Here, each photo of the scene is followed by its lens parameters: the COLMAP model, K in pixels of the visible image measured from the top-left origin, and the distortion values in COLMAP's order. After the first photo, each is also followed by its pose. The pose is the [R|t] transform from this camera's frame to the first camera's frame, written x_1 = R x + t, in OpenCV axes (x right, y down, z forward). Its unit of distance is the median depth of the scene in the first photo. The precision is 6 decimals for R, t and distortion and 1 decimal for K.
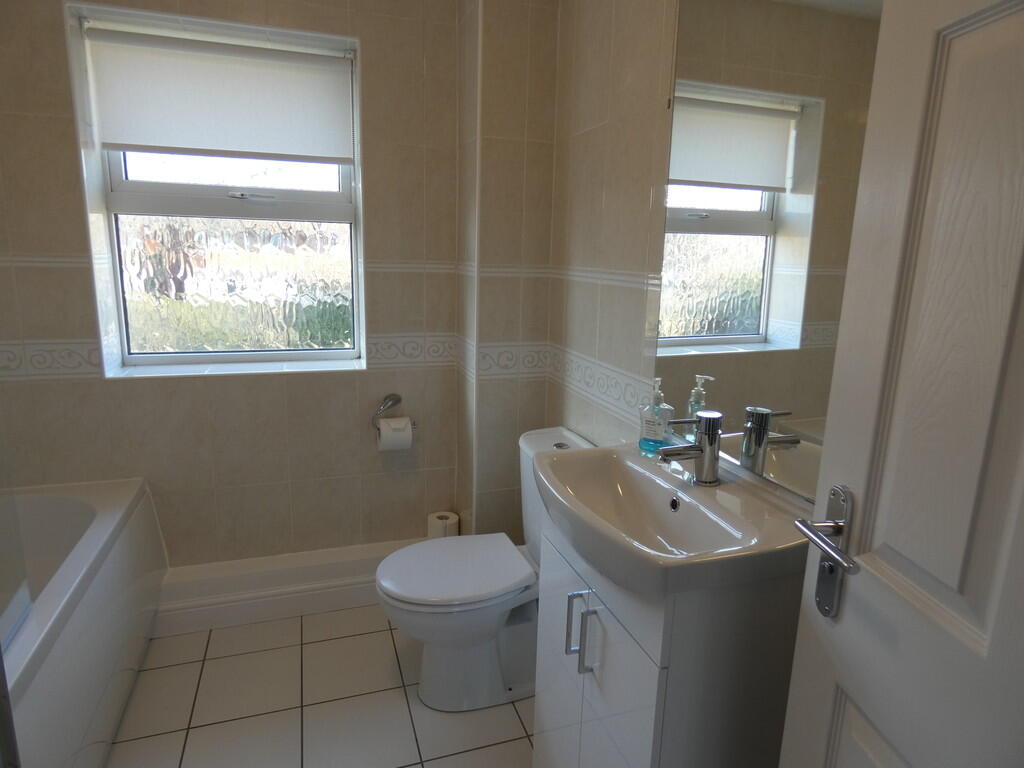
lens RADIAL K [[614.4, 0, 511.4], [0, 614.4, 380.8], [0, 0, 1]] dist [-0.003123, 0.003260]
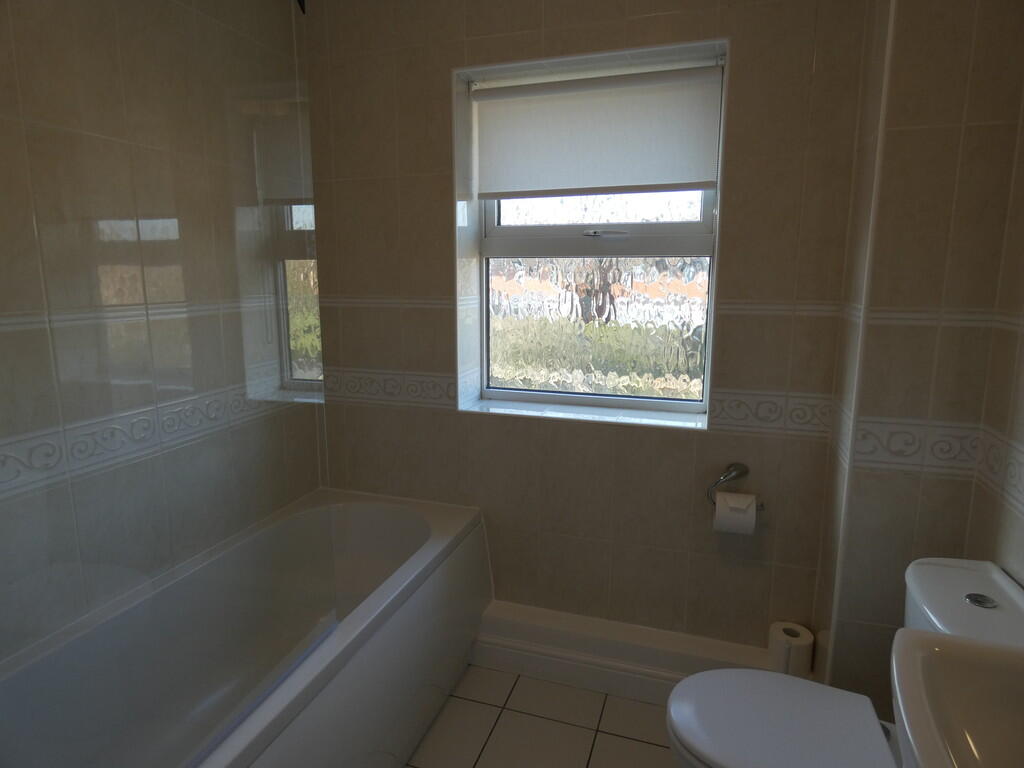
lens RADIAL K [[614.4, 0, 510.3], [0, 614.4, 383.8], [0, 0, 1]] dist [-0.003123, 0.003260]
pose [[0.797080, 0.080795, -0.598445, 0.048334], [-0.107787, 0.994130, -0.009349, -0.046907], [0.594177, 0.071956, 0.801109, 0.177014]]
